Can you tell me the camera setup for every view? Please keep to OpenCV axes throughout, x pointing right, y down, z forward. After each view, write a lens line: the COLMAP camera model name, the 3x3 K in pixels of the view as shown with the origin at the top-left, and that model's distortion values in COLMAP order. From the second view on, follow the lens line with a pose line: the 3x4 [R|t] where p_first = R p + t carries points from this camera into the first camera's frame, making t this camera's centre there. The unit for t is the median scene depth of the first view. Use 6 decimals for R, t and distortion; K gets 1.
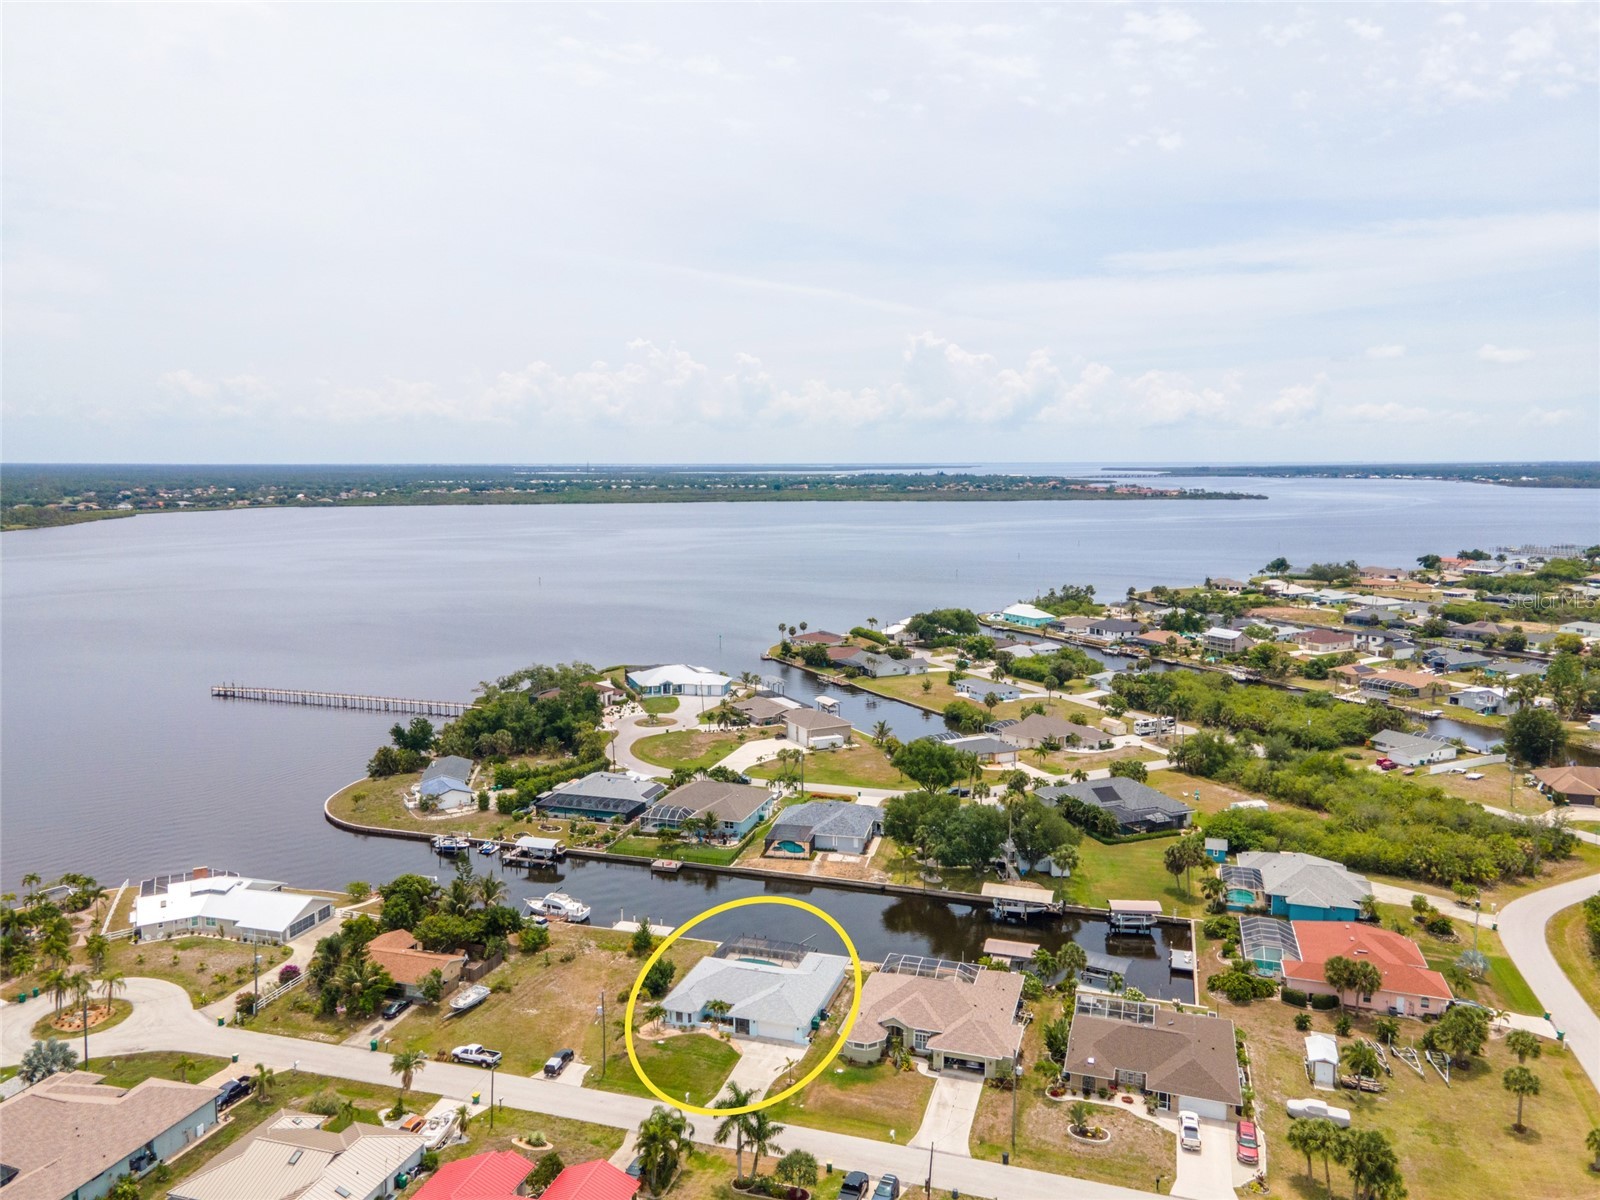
lens RADIAL K [[1152.0, 0, 801.3], [0, 1152.0, 656.2], [0, 0, 1]] dist [0.039462, -0.001476]
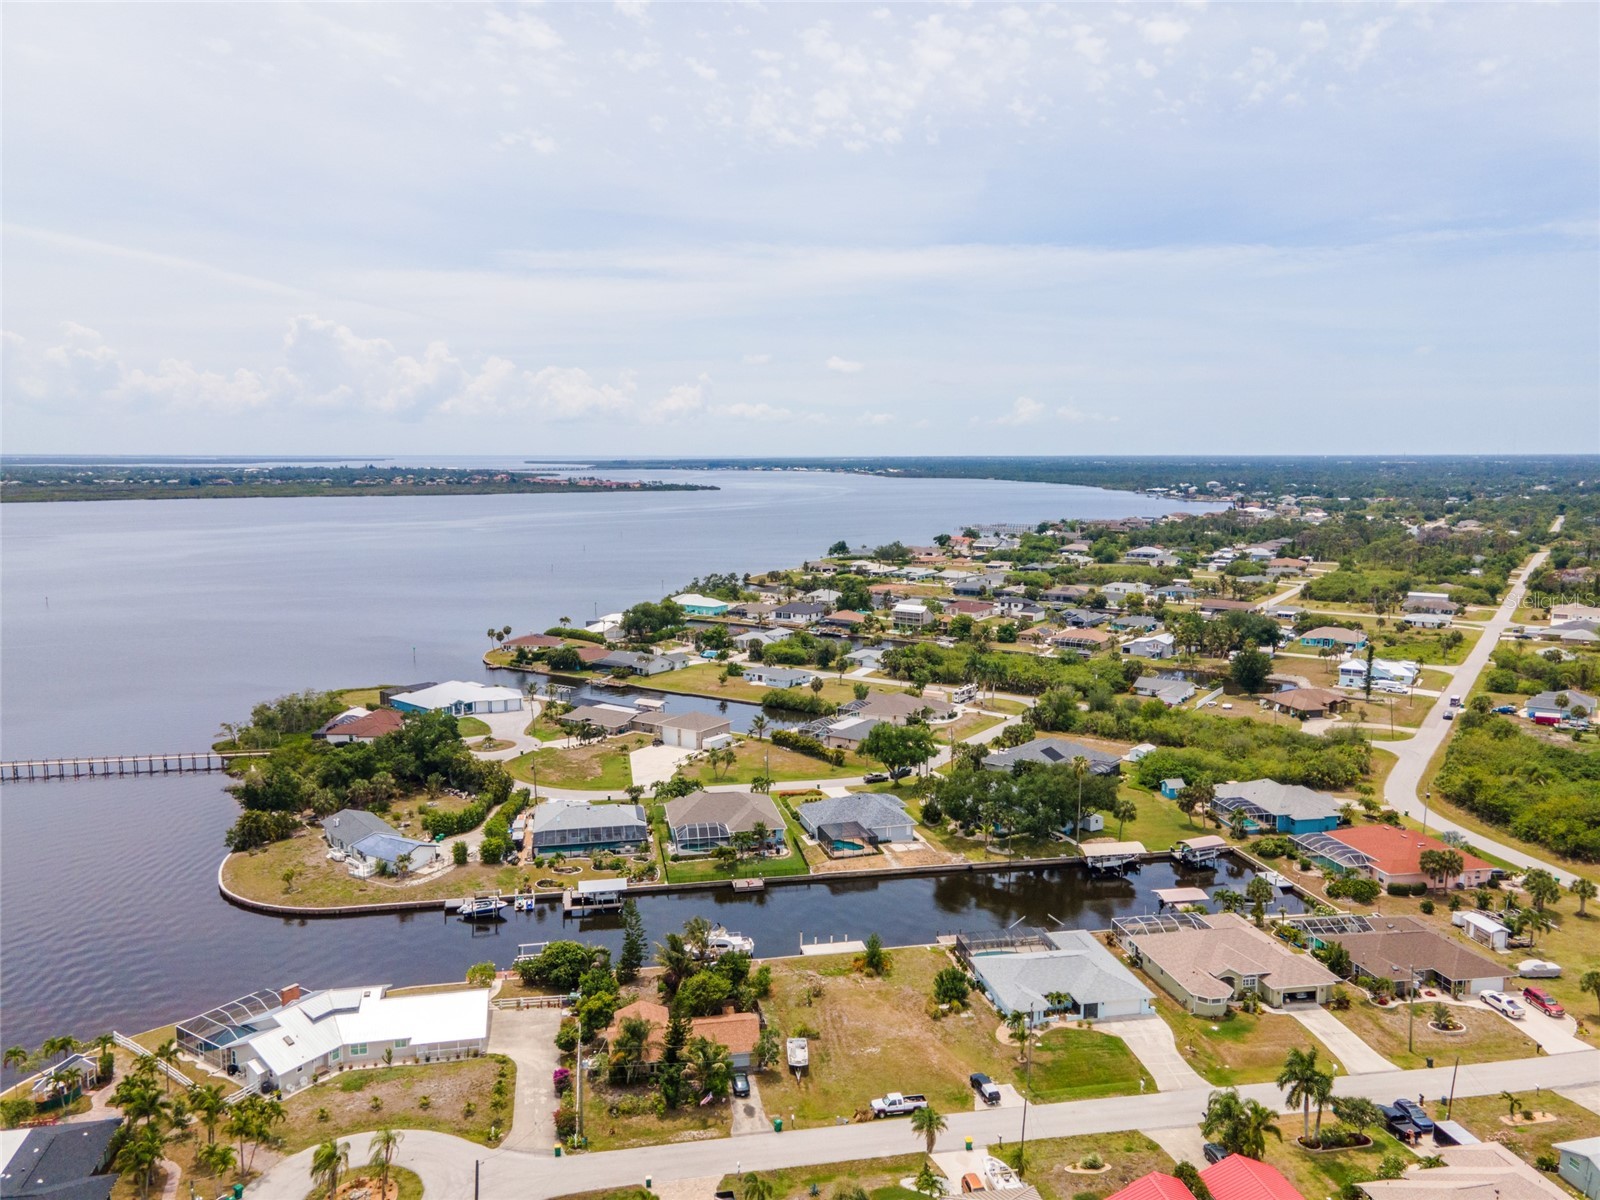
lens RADIAL K [[1161.4, 0, 799.9], [0, 1161.4, 626.4], [0, 0, 1]] dist [0.027982, 0.034654]
pose [[0.880873, -0.070255, 0.468110, -0.417641], [0.079724, 0.996817, -0.000418, -0.018267], [-0.466590, 0.037688, 0.883670, 0.122185]]
